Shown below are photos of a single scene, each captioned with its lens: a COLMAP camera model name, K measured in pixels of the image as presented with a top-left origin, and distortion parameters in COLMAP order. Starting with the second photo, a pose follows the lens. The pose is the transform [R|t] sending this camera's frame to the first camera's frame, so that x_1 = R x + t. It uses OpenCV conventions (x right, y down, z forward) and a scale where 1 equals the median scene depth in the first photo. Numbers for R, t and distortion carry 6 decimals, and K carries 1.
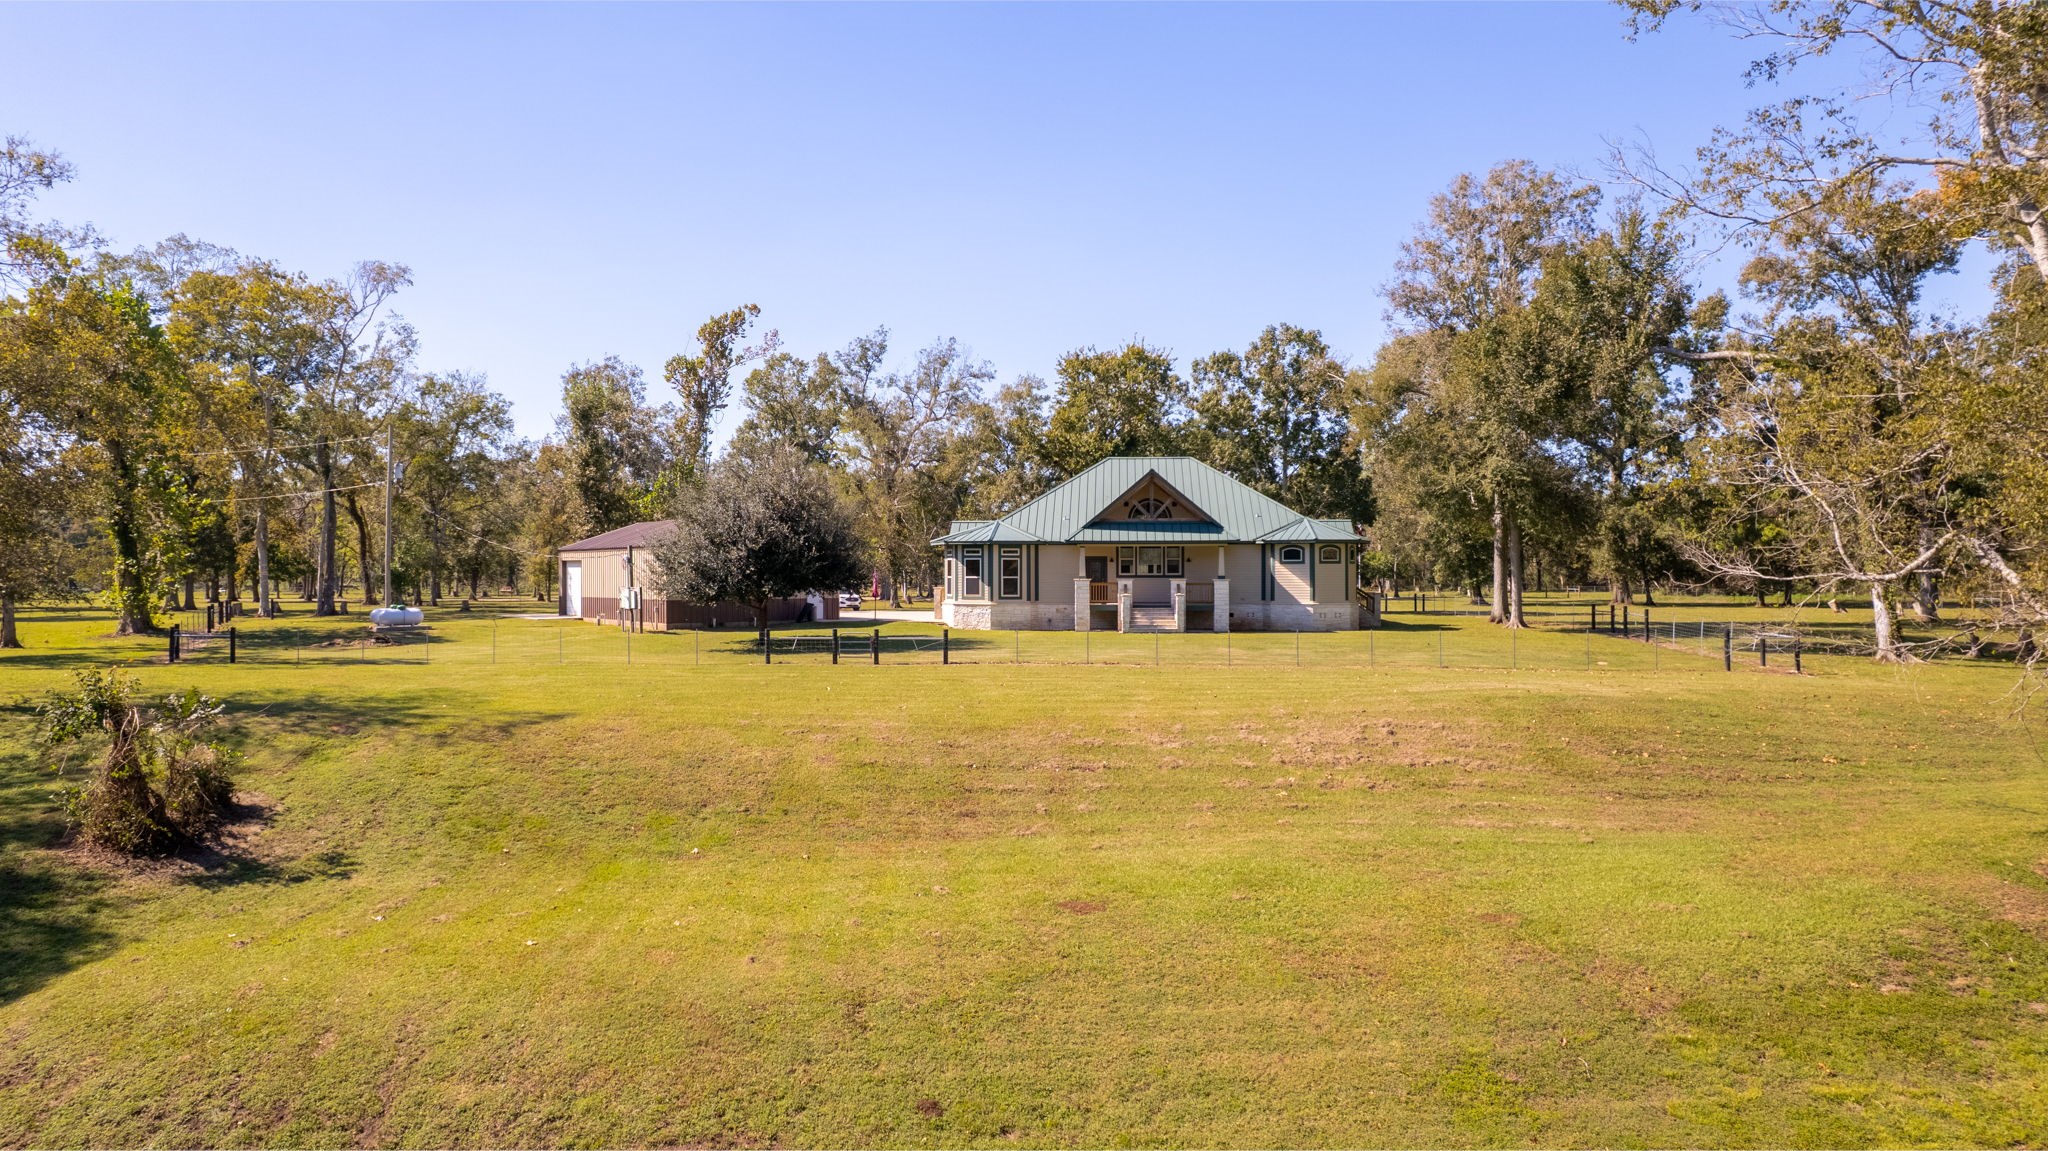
lens RADIAL K [[1271.9, 0, 1024.0], [0, 1271.9, 575.5], [0, 0, 1]] dist [-0.039486, 0.000276]
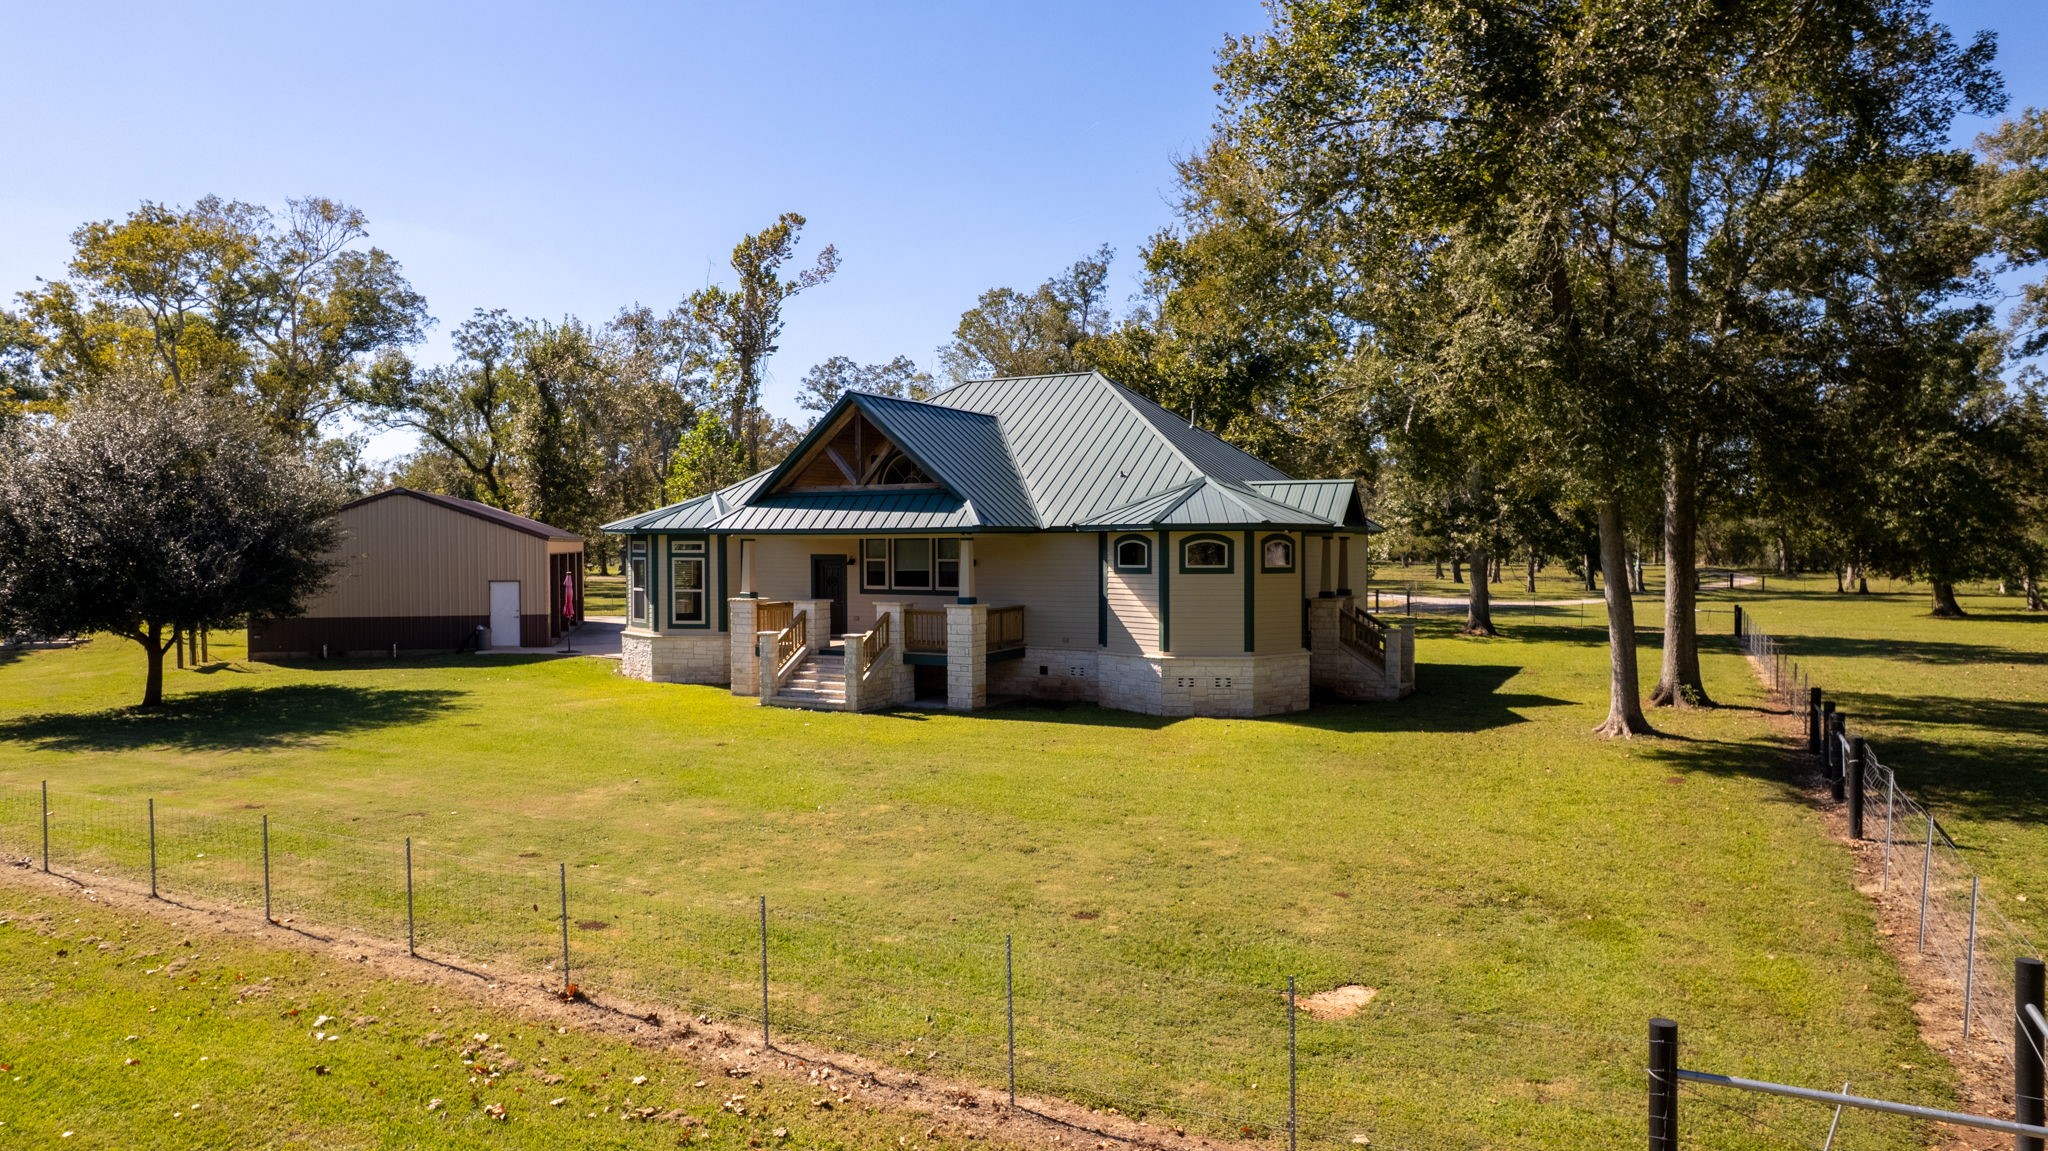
lens RADIAL K [[1271.9, 0, 1024.0], [0, 1271.9, 575.5], [0, 0, 1]] dist [-0.039486, 0.000276]
pose [[0.913504, 0.010137, -0.406703, 0.365769], [0.001575, 0.999594, 0.028452, -0.022044], [0.406826, -0.026632, 0.913117, 0.529569]]
